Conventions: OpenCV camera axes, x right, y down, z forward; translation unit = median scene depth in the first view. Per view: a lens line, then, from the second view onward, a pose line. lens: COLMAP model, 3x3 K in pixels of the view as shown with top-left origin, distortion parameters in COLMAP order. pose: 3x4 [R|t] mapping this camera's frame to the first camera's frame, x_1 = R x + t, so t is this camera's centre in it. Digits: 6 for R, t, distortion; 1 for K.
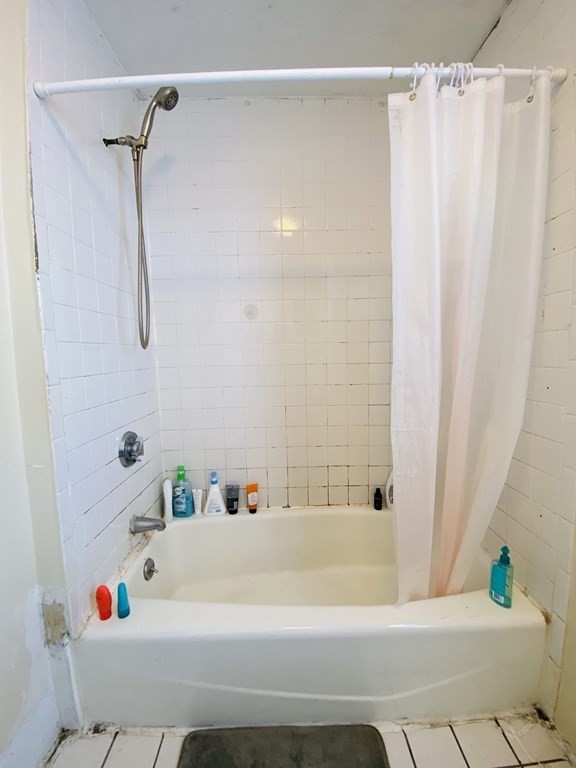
lens RADIAL K [[310.3, 0, 290.2], [0, 310.3, 381.9], [0, 0, 1]] dist [0.000390, -0.007443]
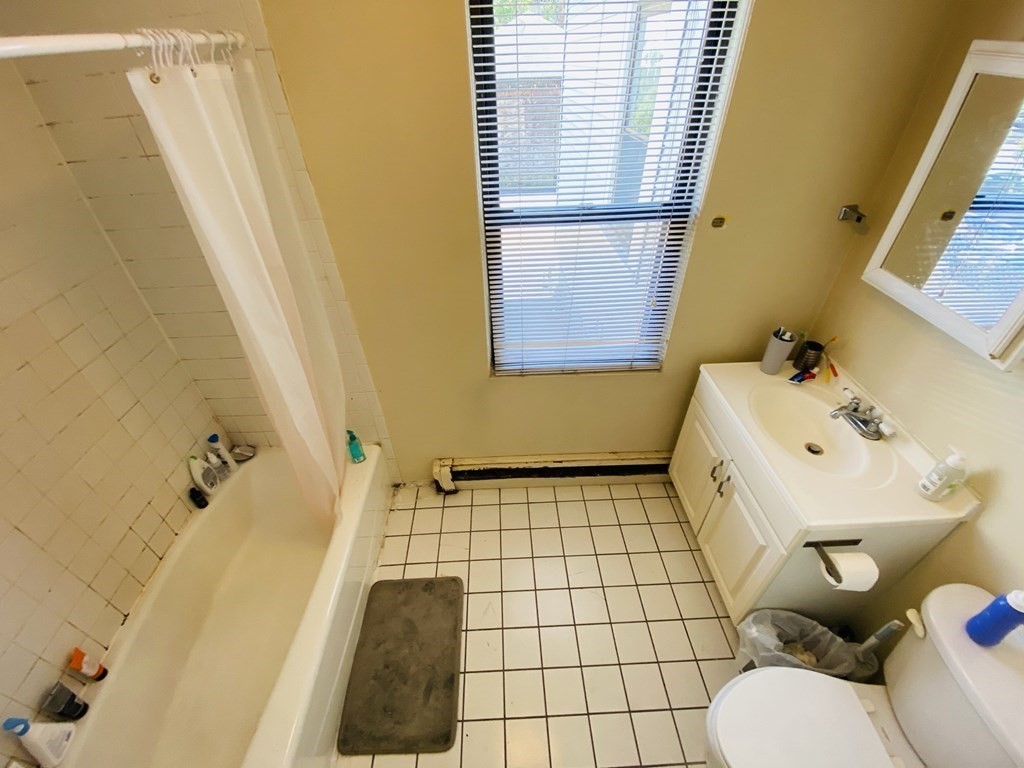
lens RADIAL K [[413.7, 0, 511.9], [0, 413.7, 383.0], [0, 0, 1]] dist [0.000390, -0.007443]
pose [[-0.026440, -0.599290, 0.800095, -0.659123], [0.118469, 0.792856, 0.597783, -0.638589], [-0.992606, 0.110592, 0.050034, 0.137836]]
